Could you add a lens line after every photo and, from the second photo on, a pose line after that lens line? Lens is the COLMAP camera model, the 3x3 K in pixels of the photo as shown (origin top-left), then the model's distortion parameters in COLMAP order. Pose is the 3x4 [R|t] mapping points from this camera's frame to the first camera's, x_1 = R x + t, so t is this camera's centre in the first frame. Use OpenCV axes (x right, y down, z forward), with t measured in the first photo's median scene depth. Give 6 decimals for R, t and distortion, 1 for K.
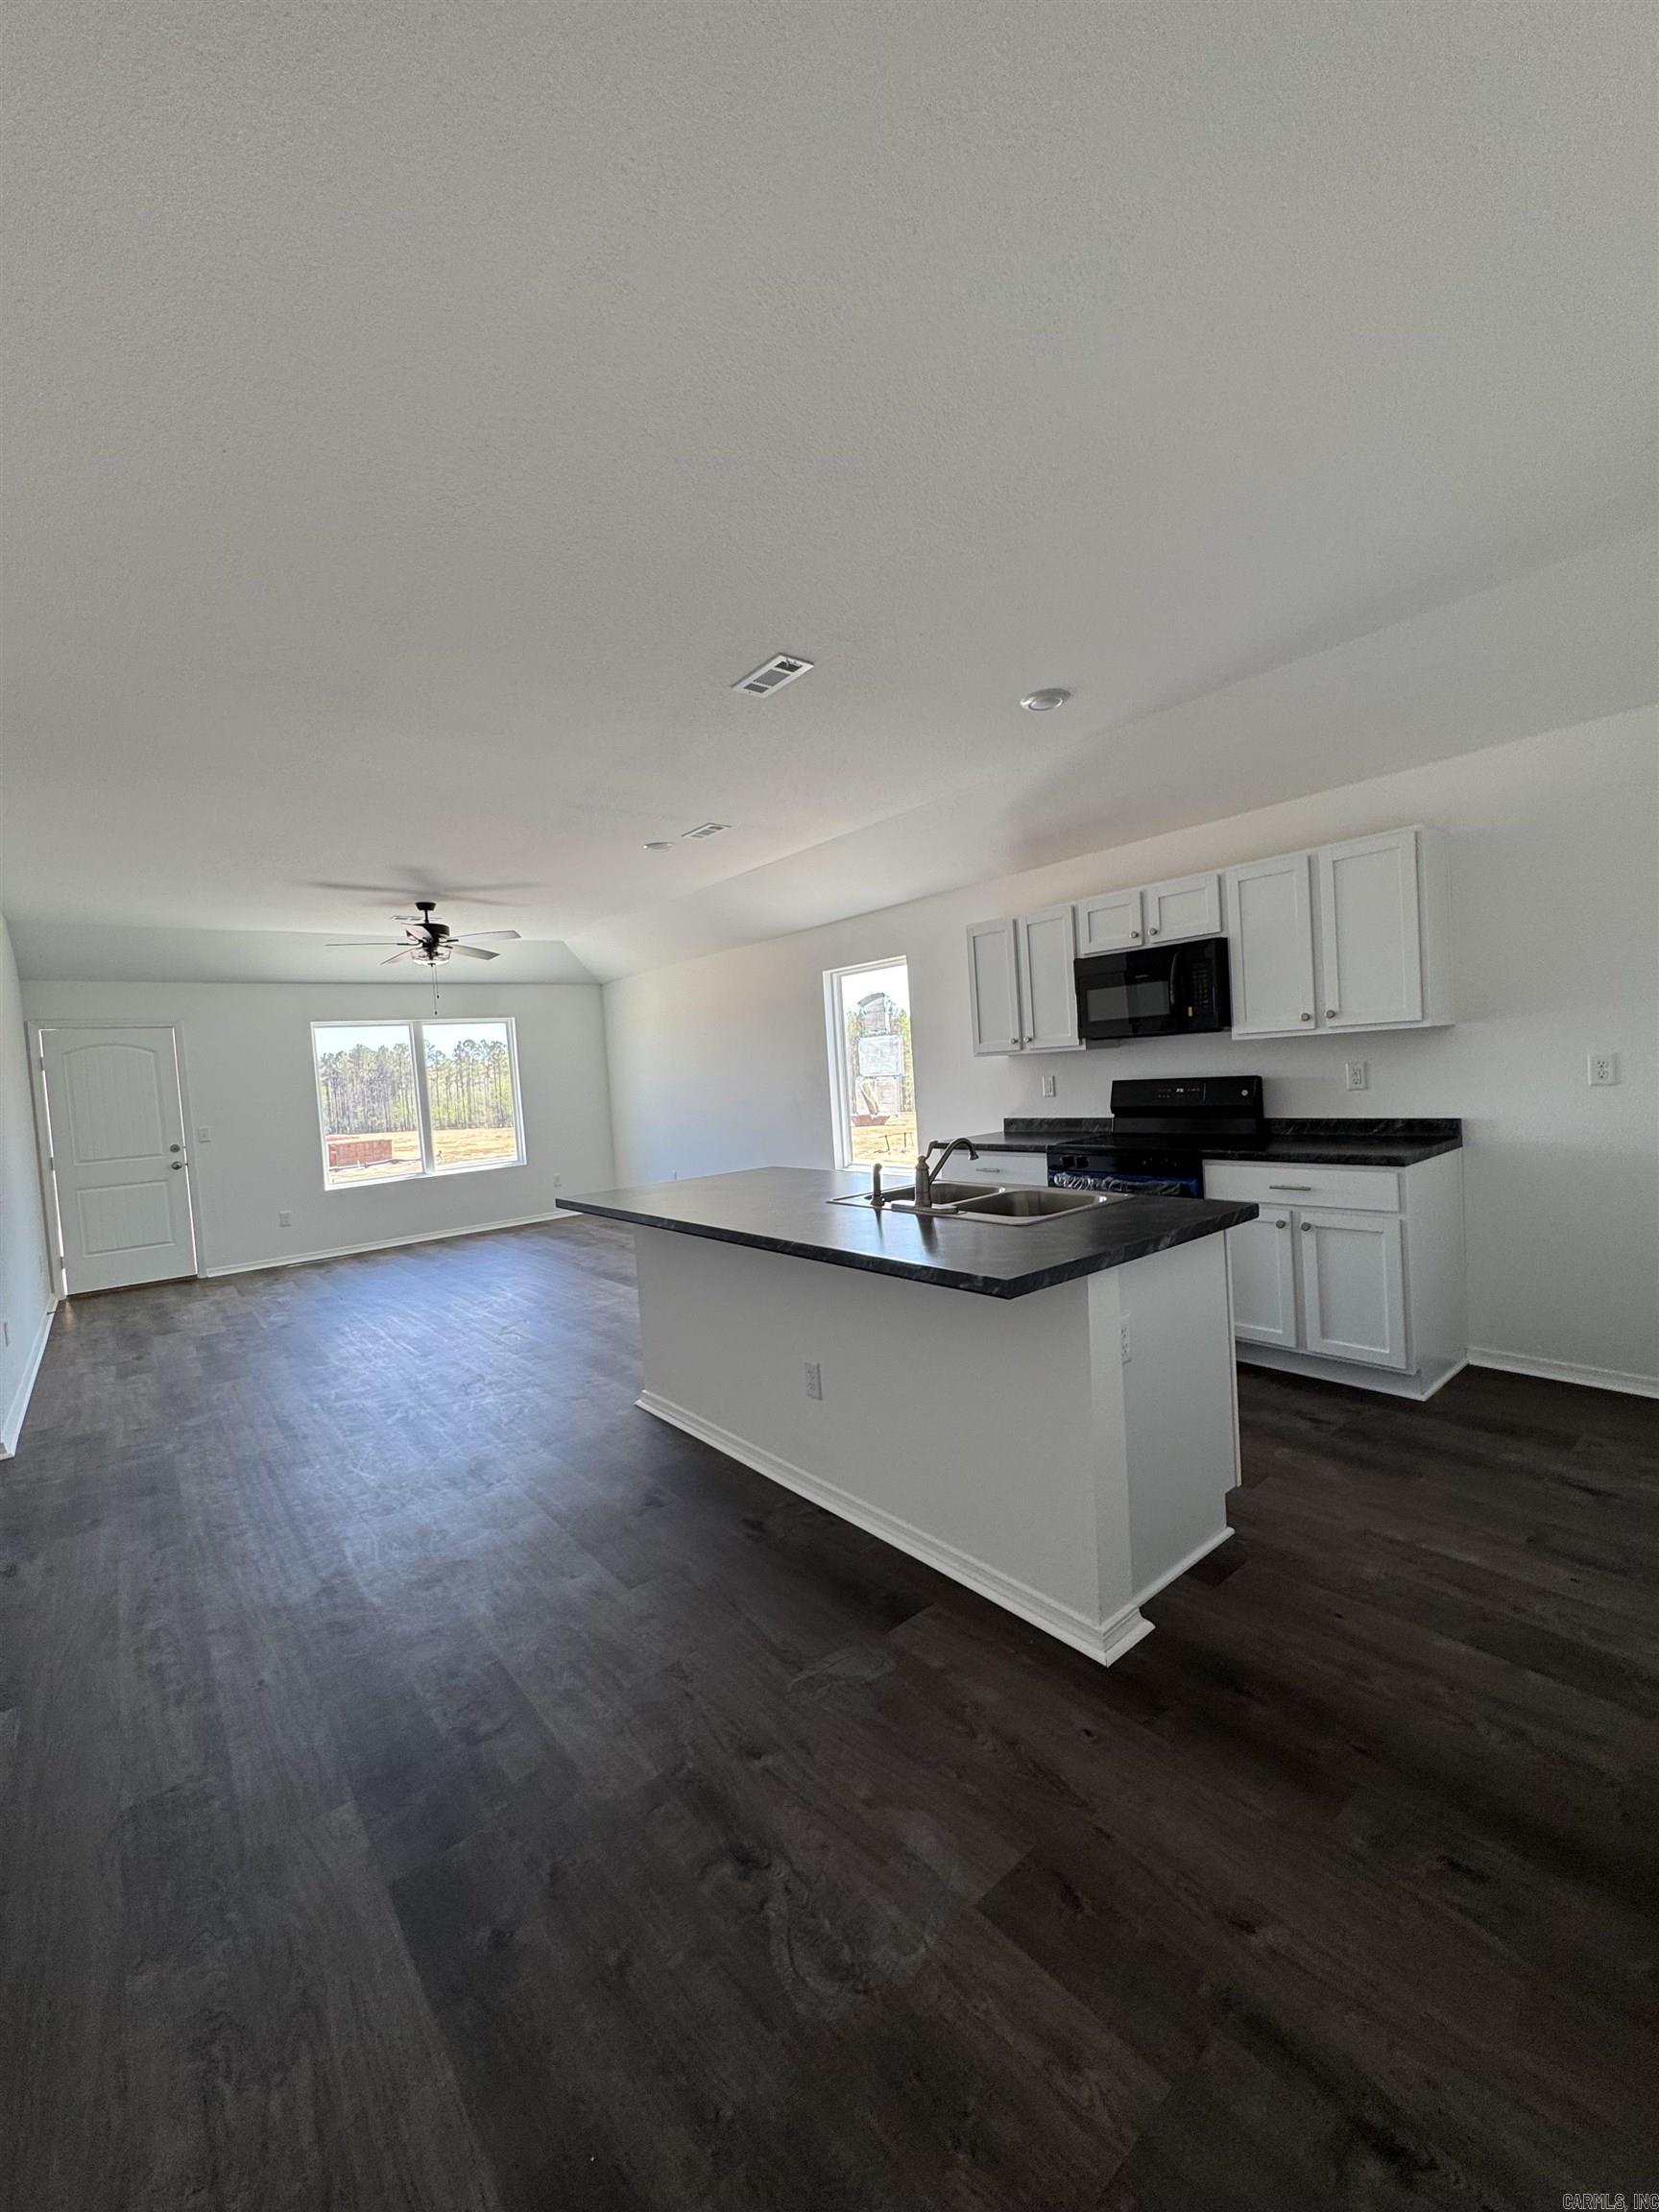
lens RADIAL K [[877.8, 0, 828.5], [0, 877.8, 1106.8], [0, 0, 1]] dist [0.000310, -0.000017]
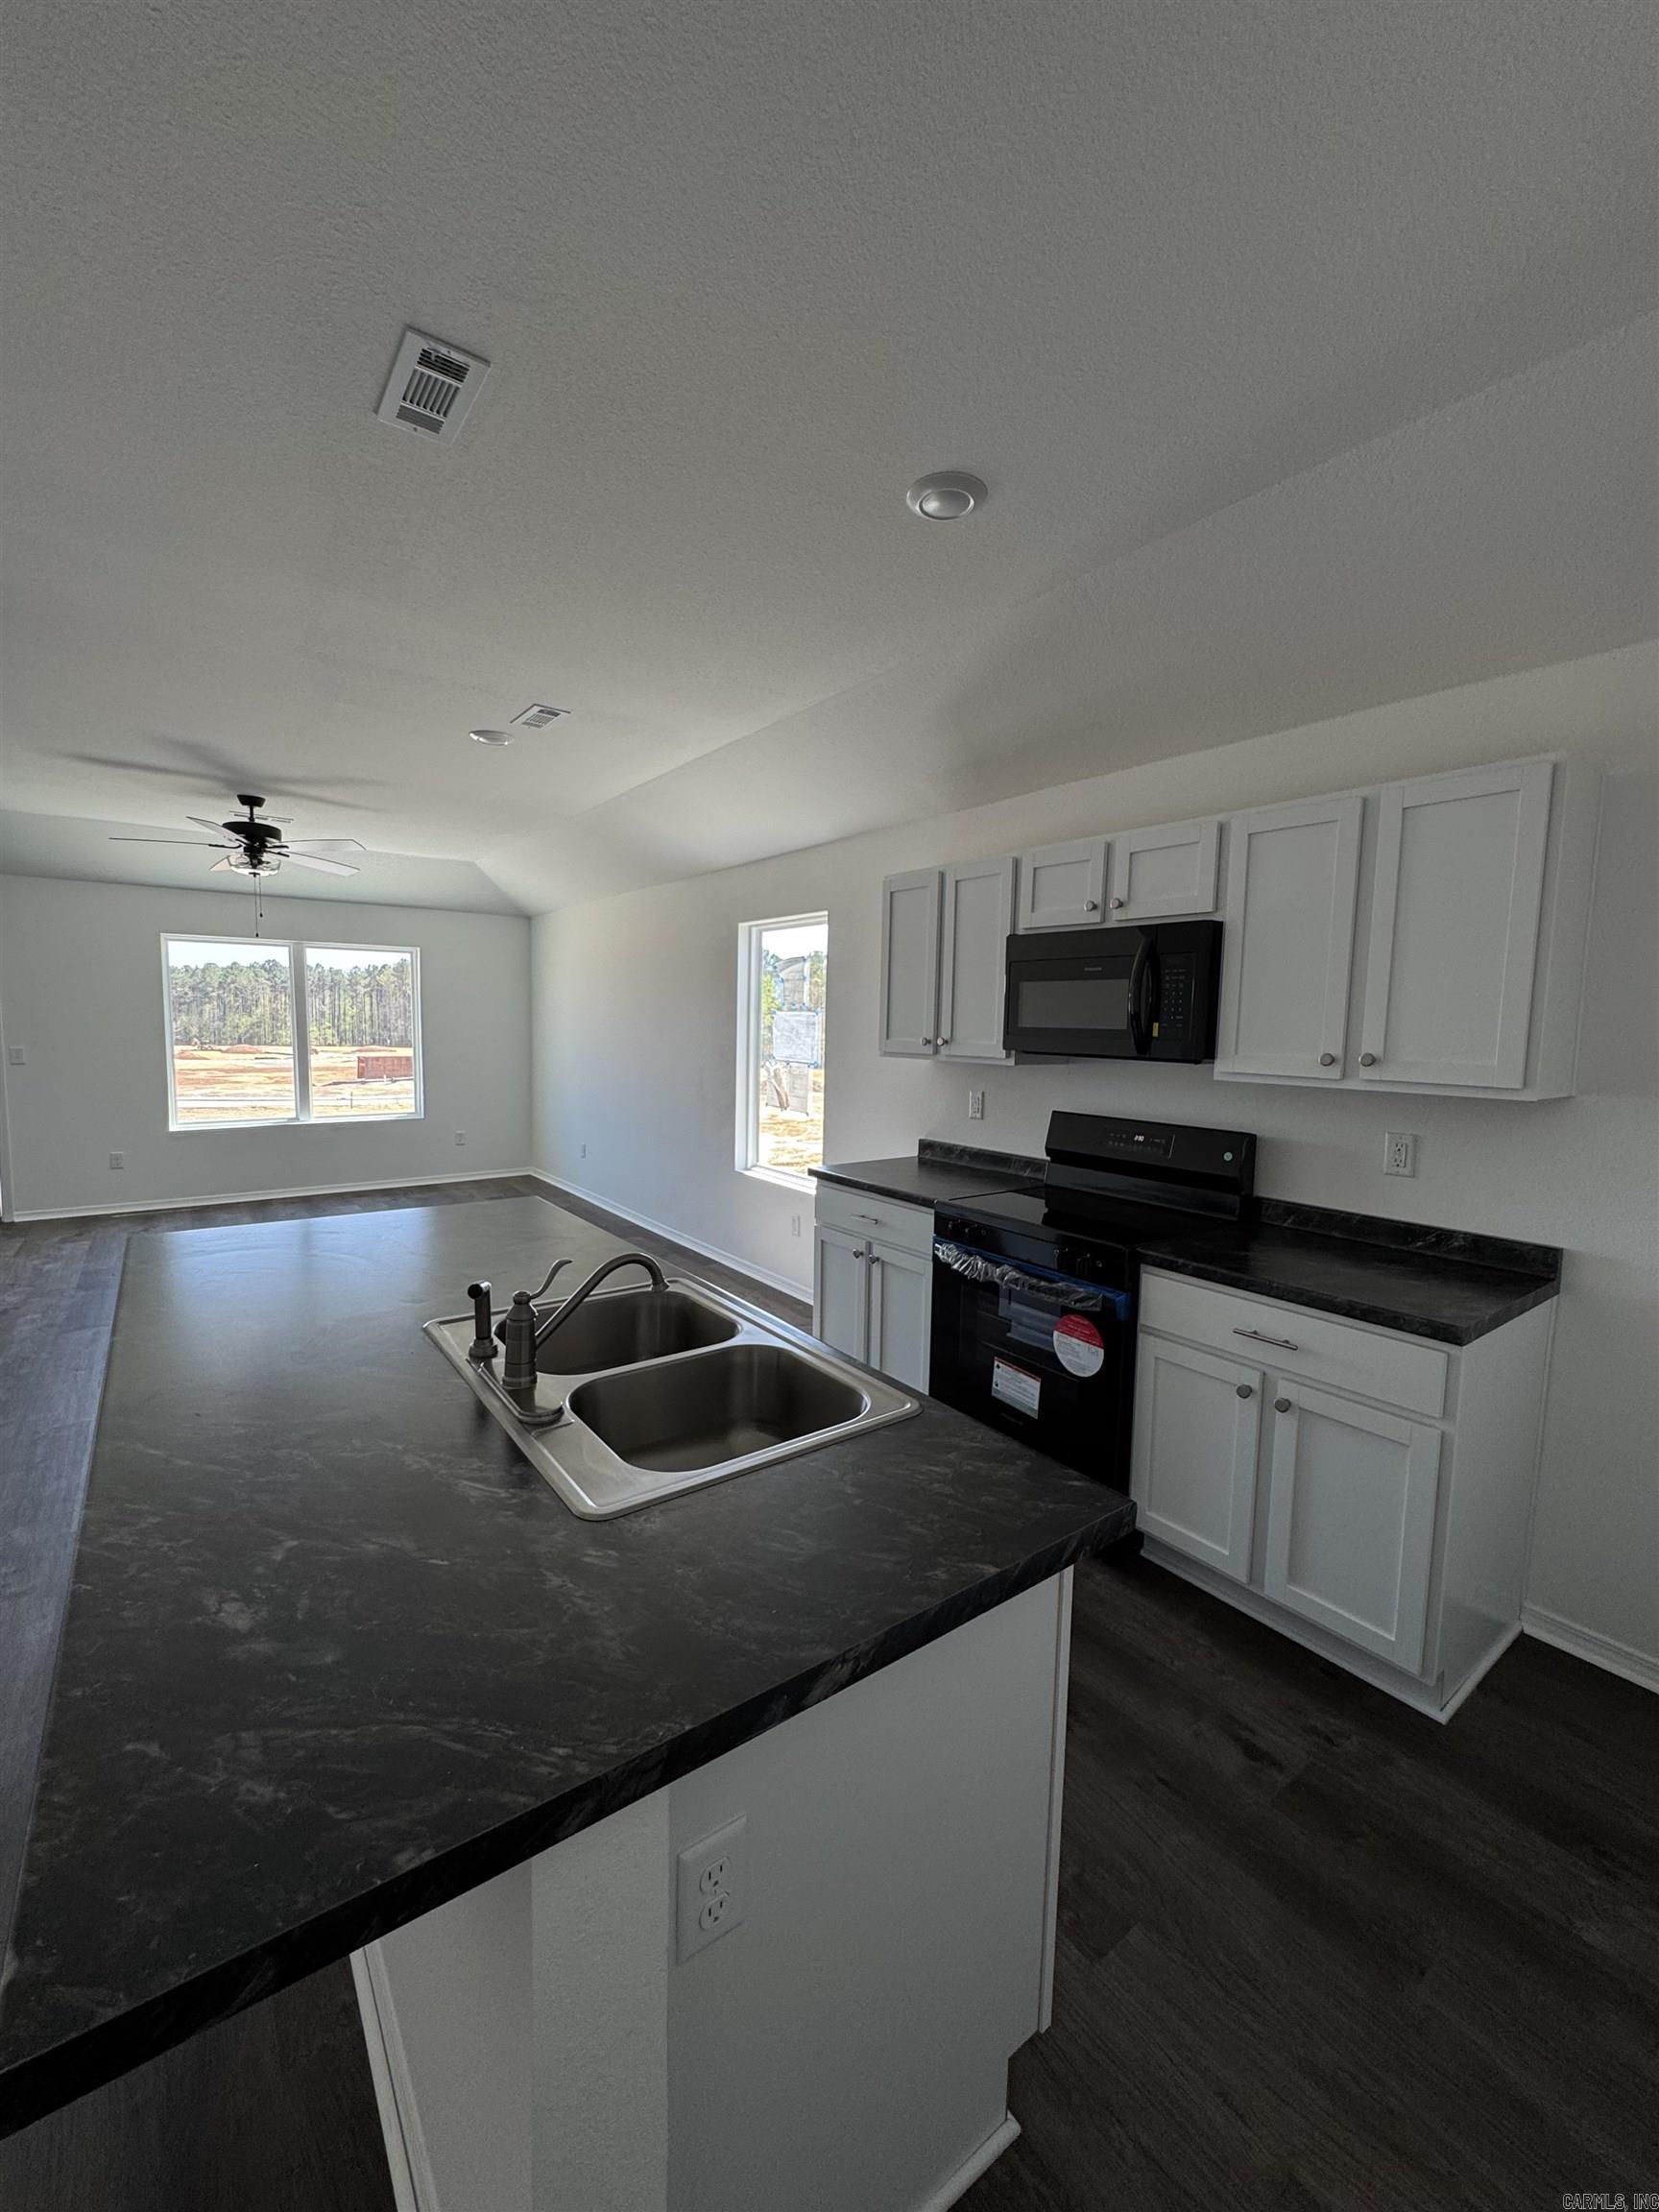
lens RADIAL K [[877.8, 0, 829.6], [0, 877.8, 1104.4], [0, 0, 1]] dist [0.000310, -0.000017]
pose [[0.995051, 0.091133, -0.039606, 0.181189], [-0.088966, 0.994602, 0.053407, -0.060006], [0.044260, -0.049619, 0.997787, 0.298035]]
